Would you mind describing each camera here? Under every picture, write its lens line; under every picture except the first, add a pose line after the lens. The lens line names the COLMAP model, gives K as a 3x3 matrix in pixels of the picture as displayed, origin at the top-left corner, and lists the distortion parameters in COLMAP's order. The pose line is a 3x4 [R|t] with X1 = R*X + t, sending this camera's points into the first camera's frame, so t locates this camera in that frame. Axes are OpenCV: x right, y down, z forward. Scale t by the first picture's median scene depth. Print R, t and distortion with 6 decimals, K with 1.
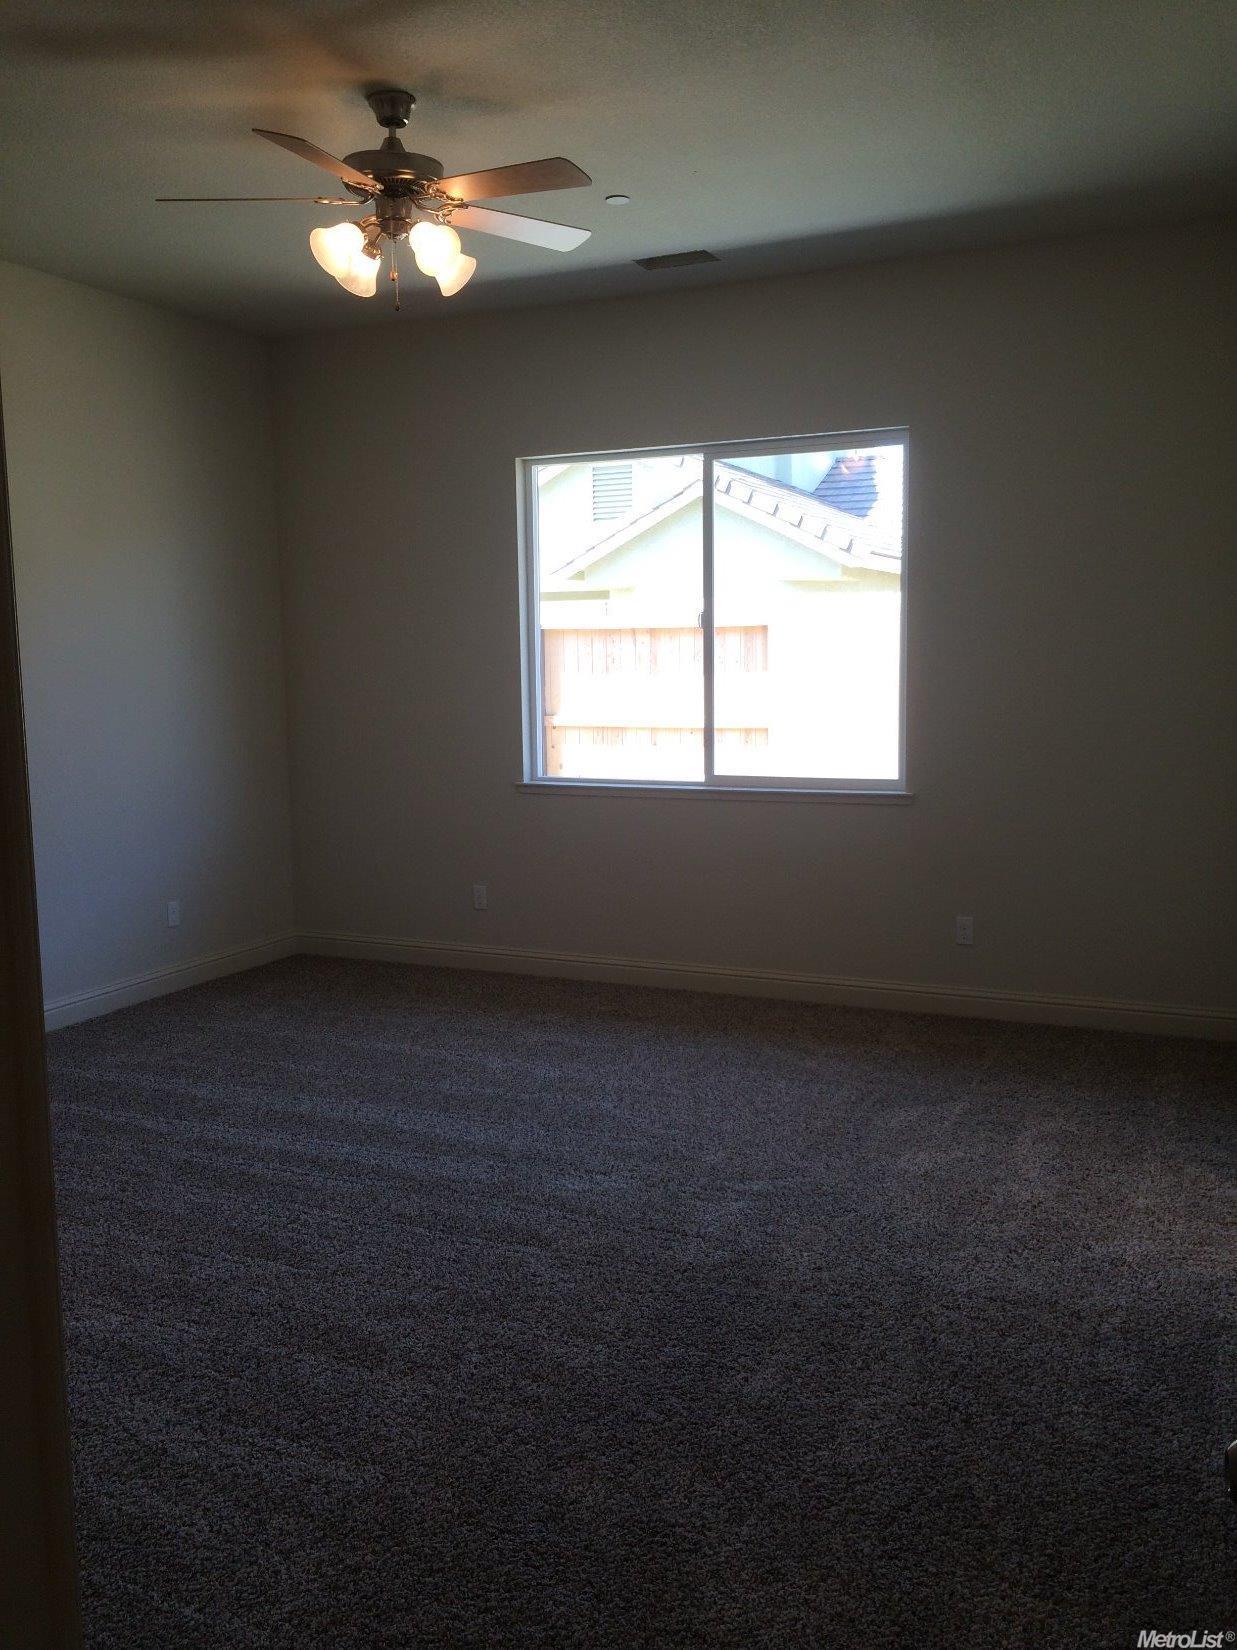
lens RADIAL K [[1408.1, 0, 618.2], [0, 1408.1, 820.7], [0, 0, 1]] dist [0.075515, -0.095323]
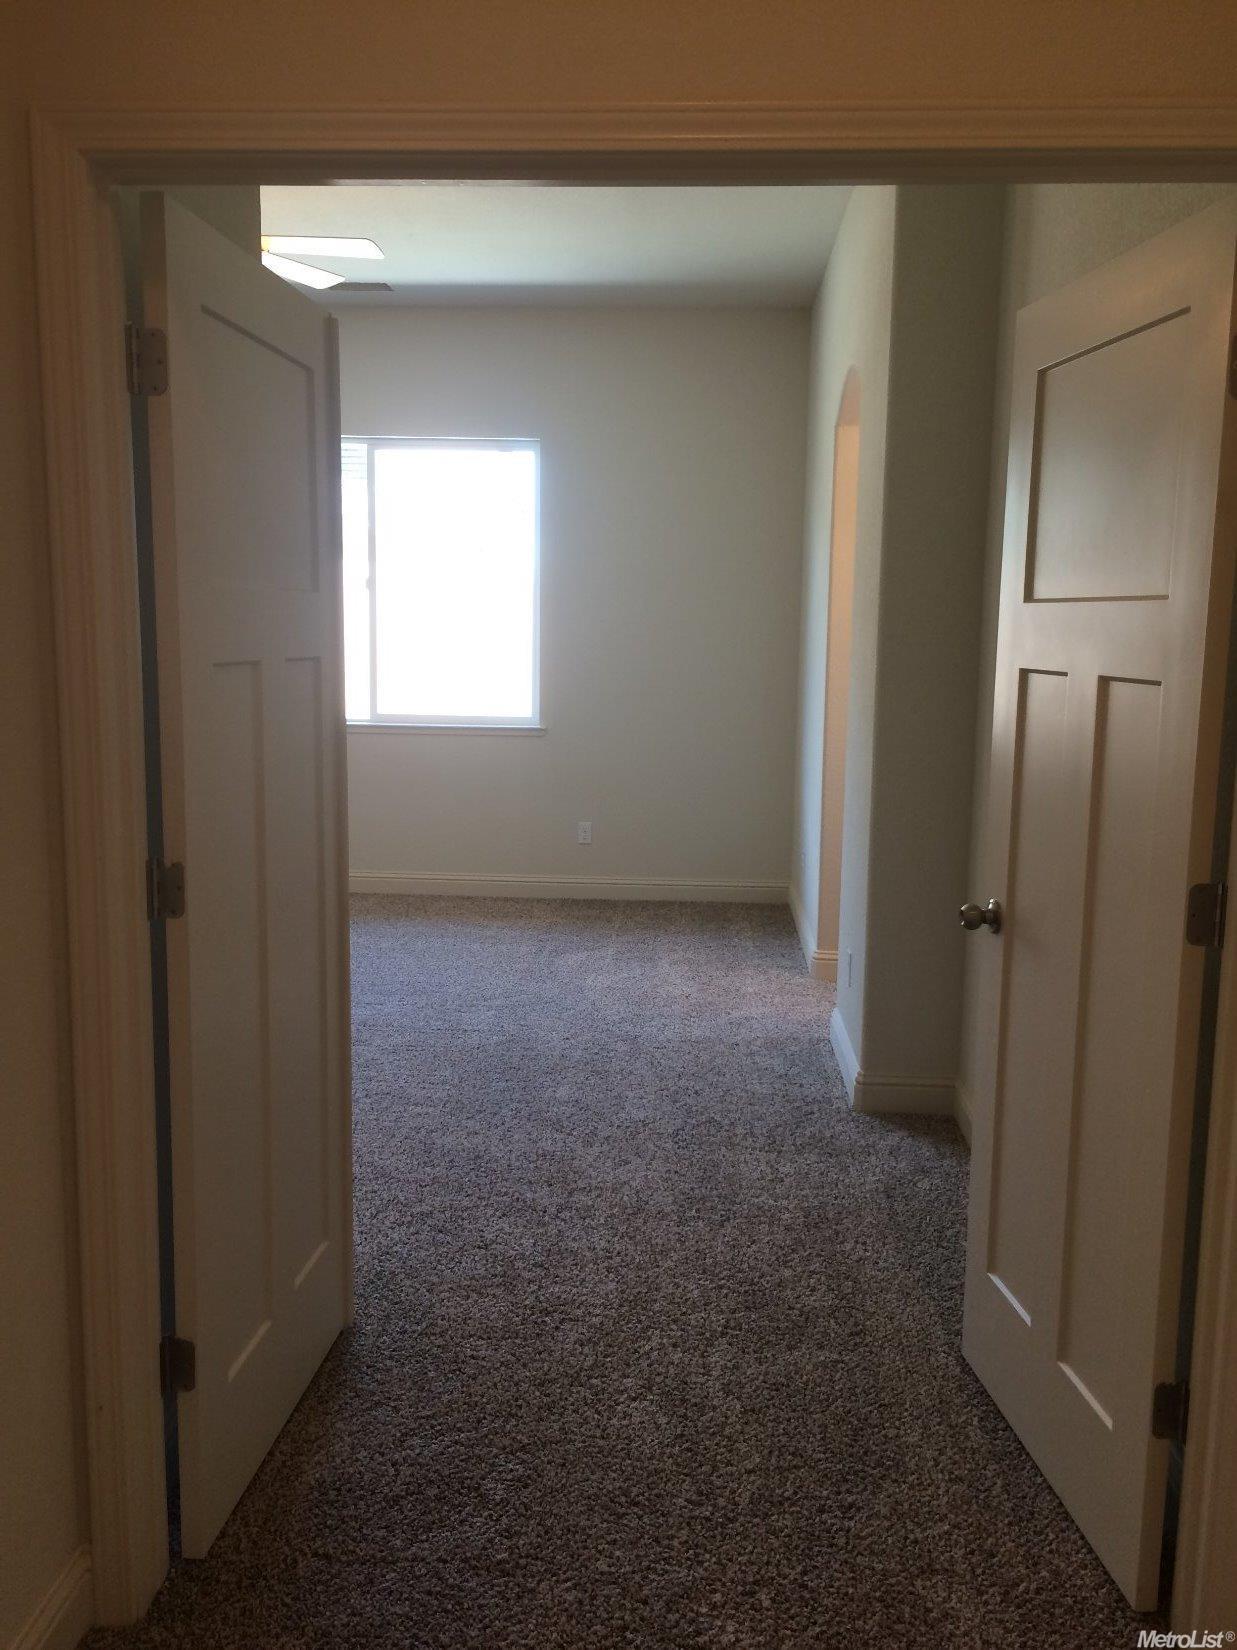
lens RADIAL K [[1408.1, 0, 617.9], [0, 1408.1, 828.0], [0, 0, 1]] dist [0.075515, -0.095323]
pose [[0.931149, -0.022172, 0.363963, -0.321980], [0.010298, 0.999351, 0.034533, 0.046644], [-0.364492, -0.028407, 0.930773, -0.354602]]
